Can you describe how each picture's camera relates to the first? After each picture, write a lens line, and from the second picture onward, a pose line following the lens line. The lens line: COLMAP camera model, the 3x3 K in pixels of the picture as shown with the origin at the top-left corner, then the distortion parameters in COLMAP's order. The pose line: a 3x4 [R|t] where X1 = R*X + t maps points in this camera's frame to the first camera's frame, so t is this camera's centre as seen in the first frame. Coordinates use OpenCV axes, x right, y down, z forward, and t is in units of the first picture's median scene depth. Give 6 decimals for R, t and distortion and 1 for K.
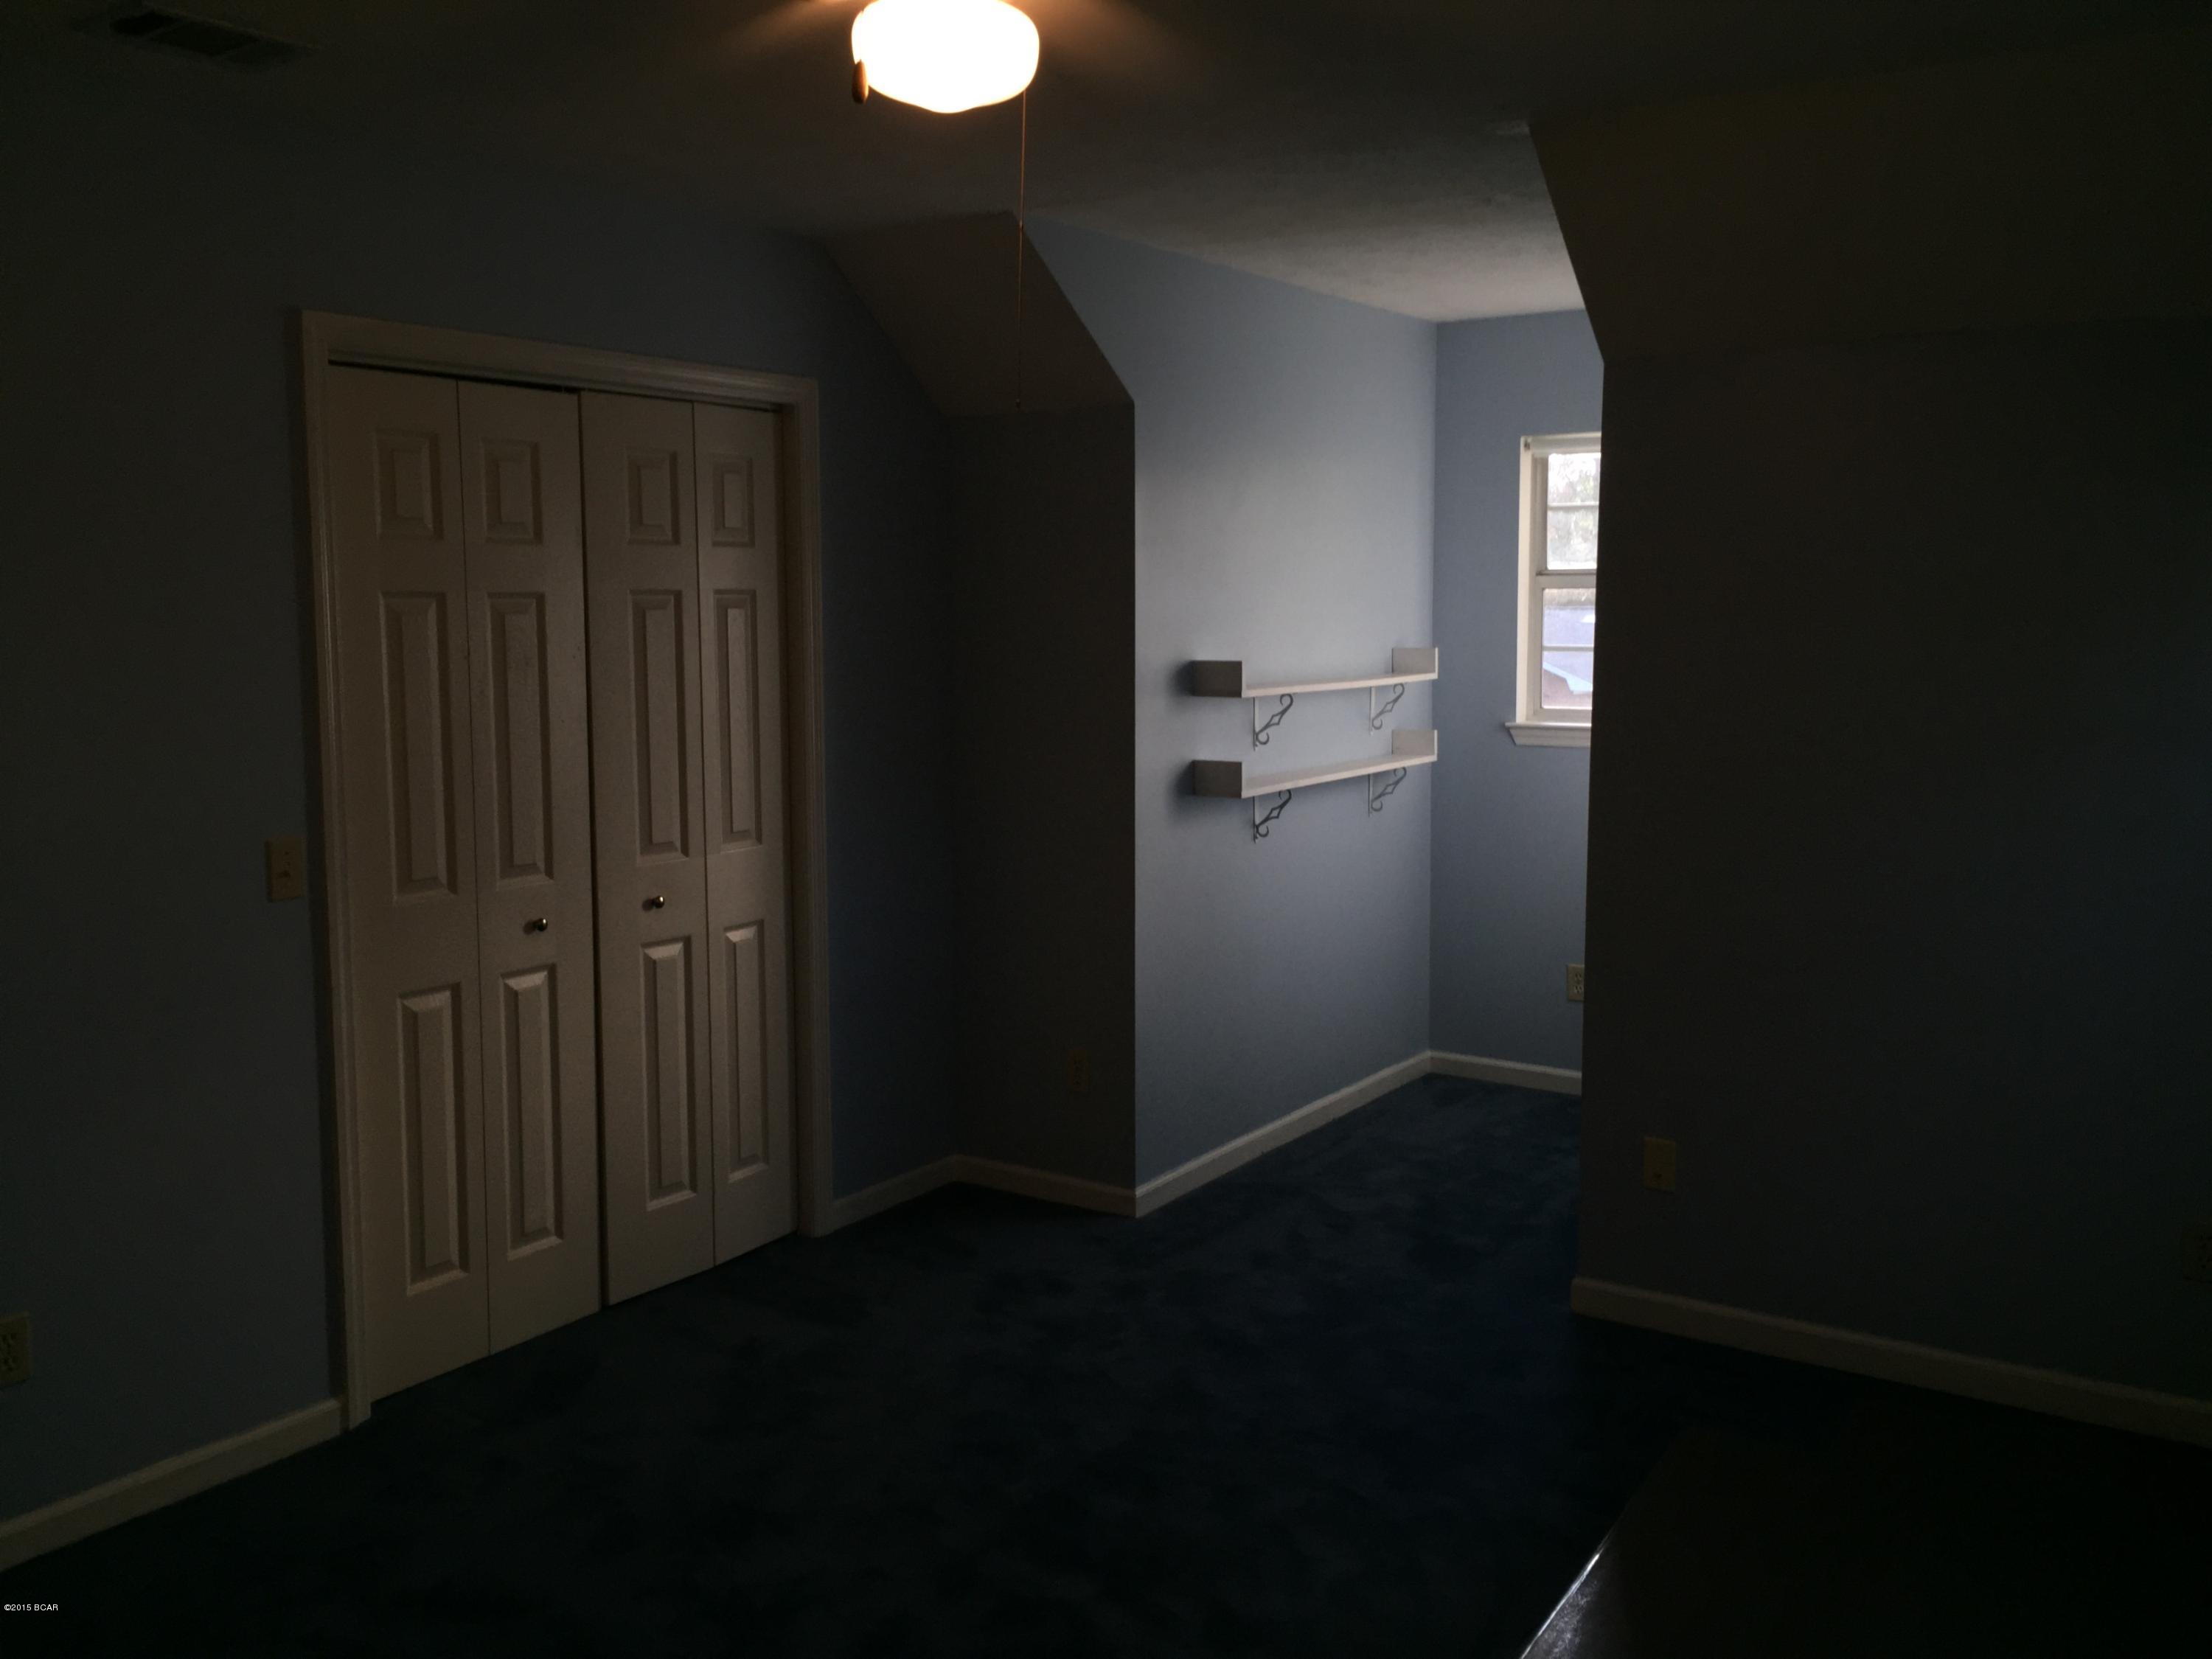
lens RADIAL K [[1882.1, 0, 1115.2], [0, 1882.1, 813.4], [0, 0, 1]] dist [0.101427, -0.135831]
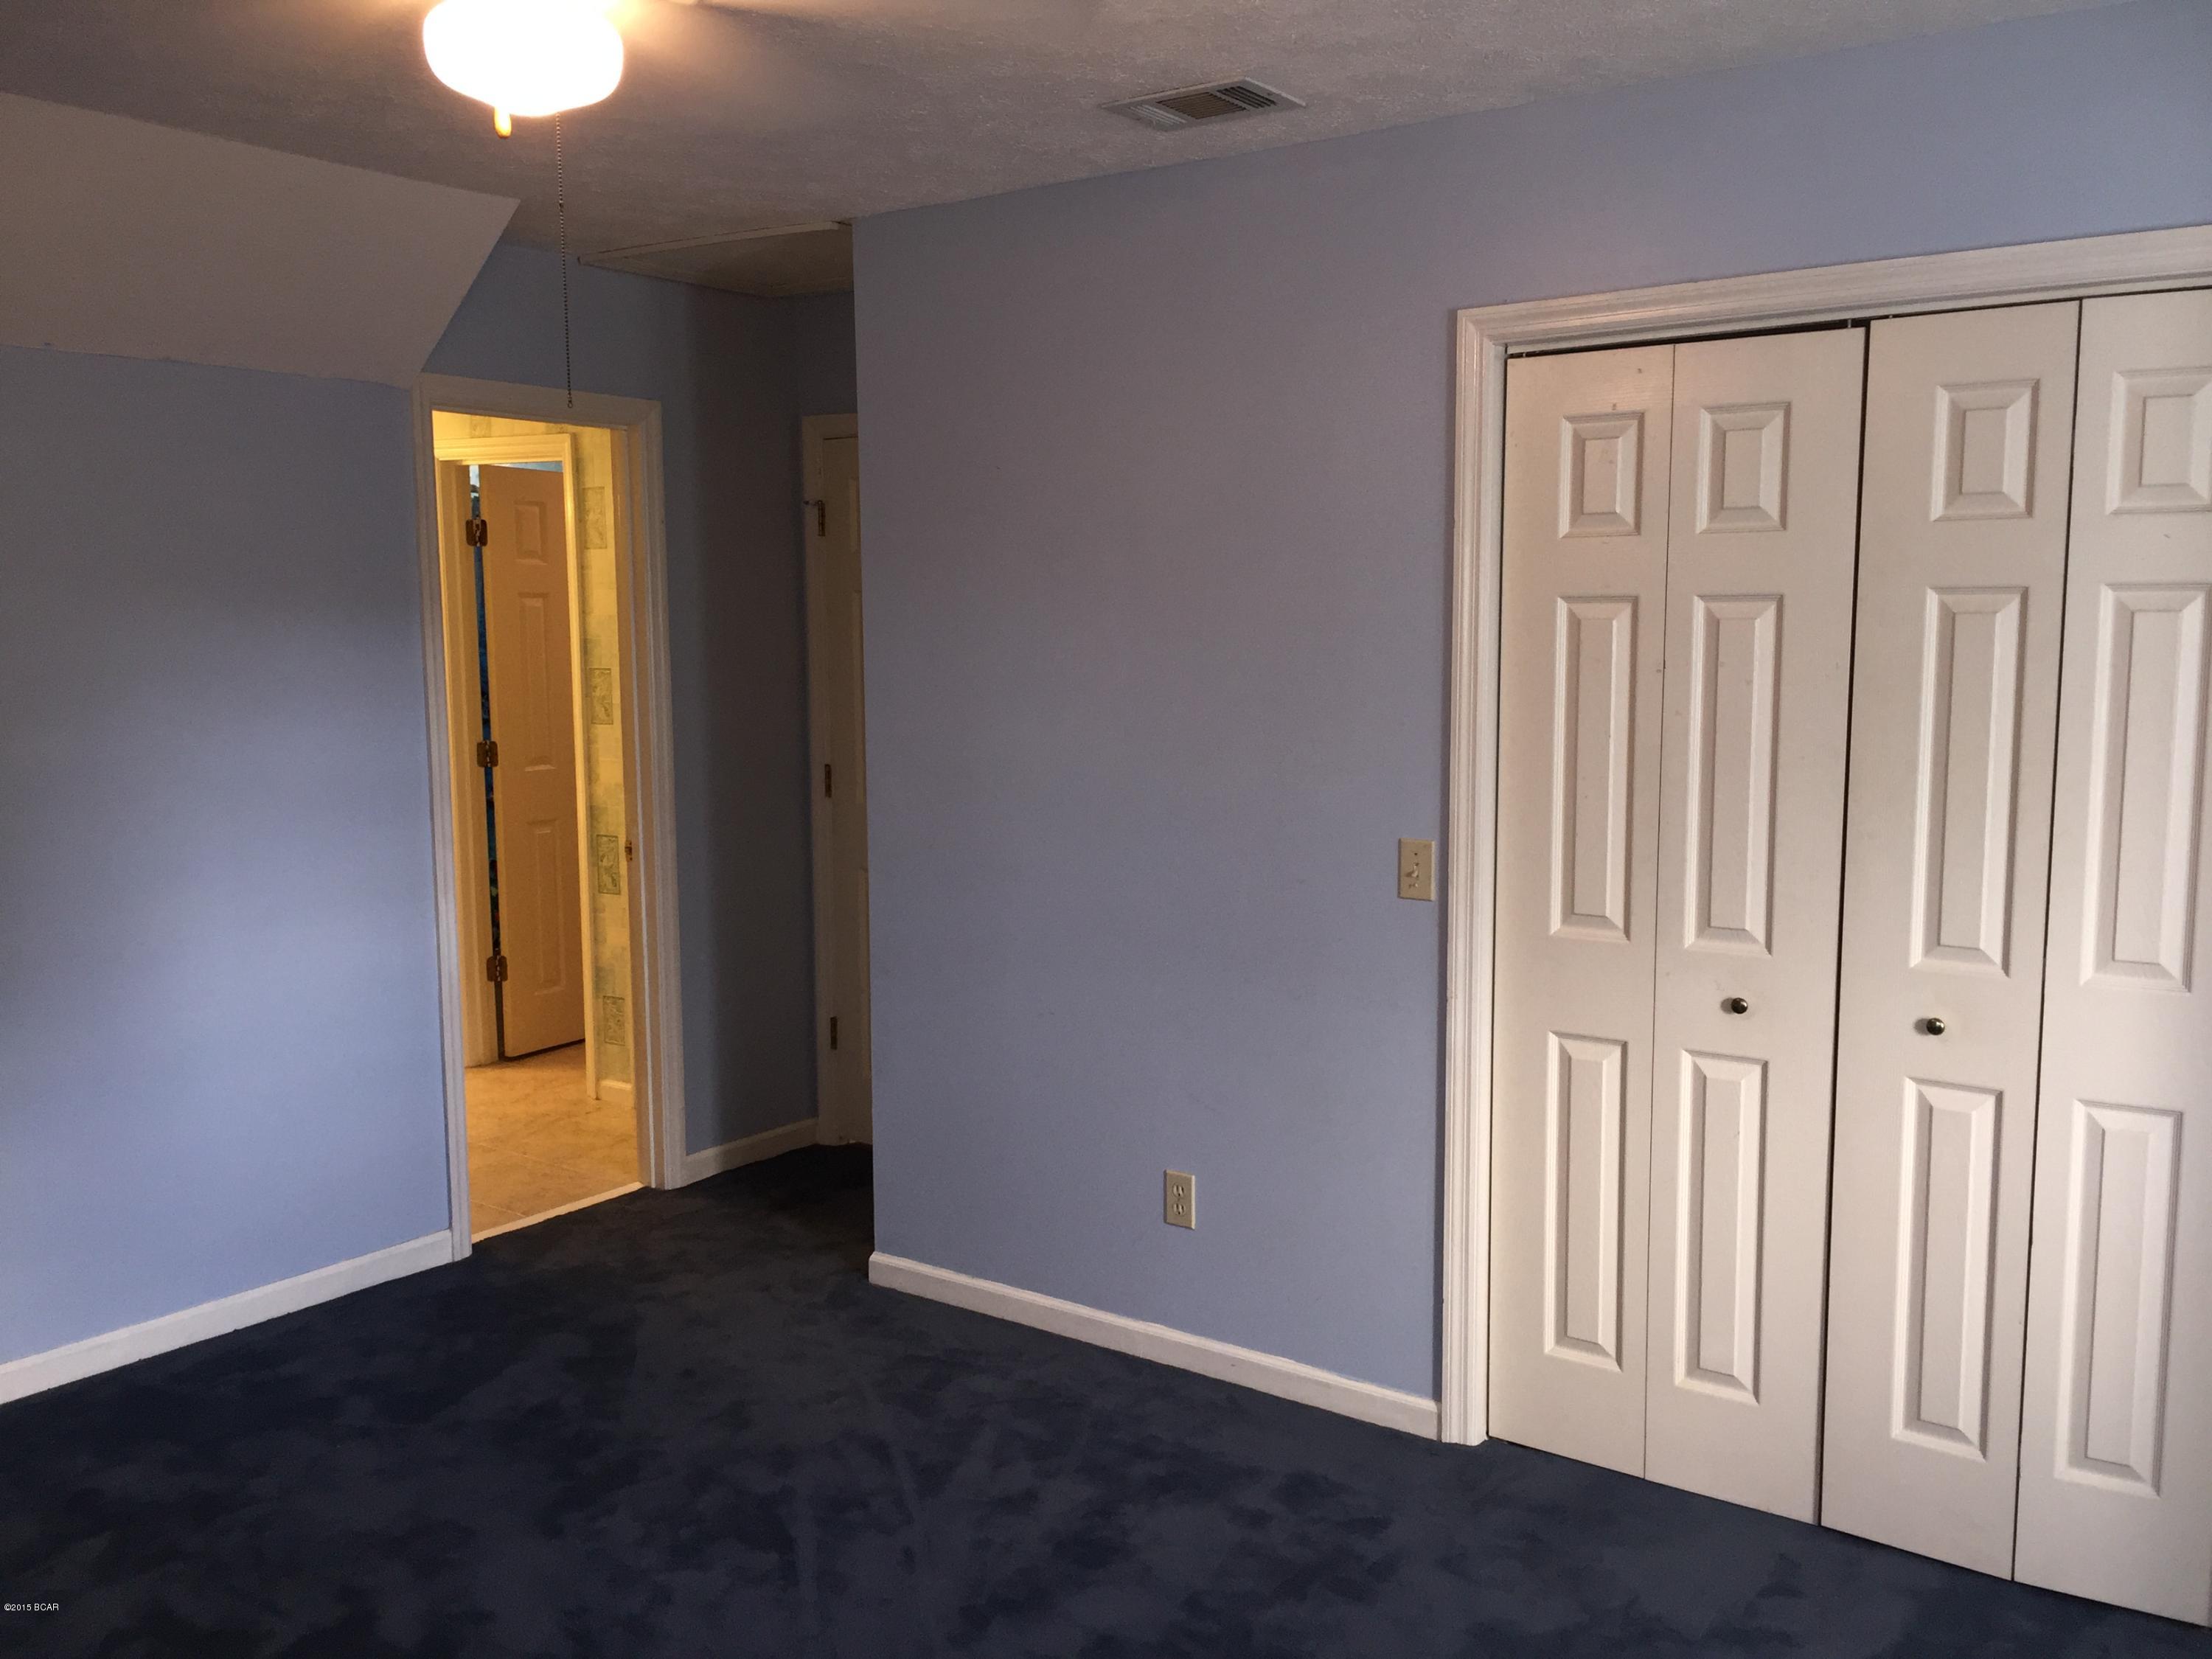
lens RADIAL K [[1882.1, 0, 1115.2], [0, 1882.1, 813.4], [0, 0, 1]] dist [0.101427, -0.135831]
pose [[-0.023169, 0.119357, -0.992581, 0.503093], [-0.099093, 0.987684, 0.121082, -0.094701], [0.994808, 0.101163, -0.011056, 0.748441]]
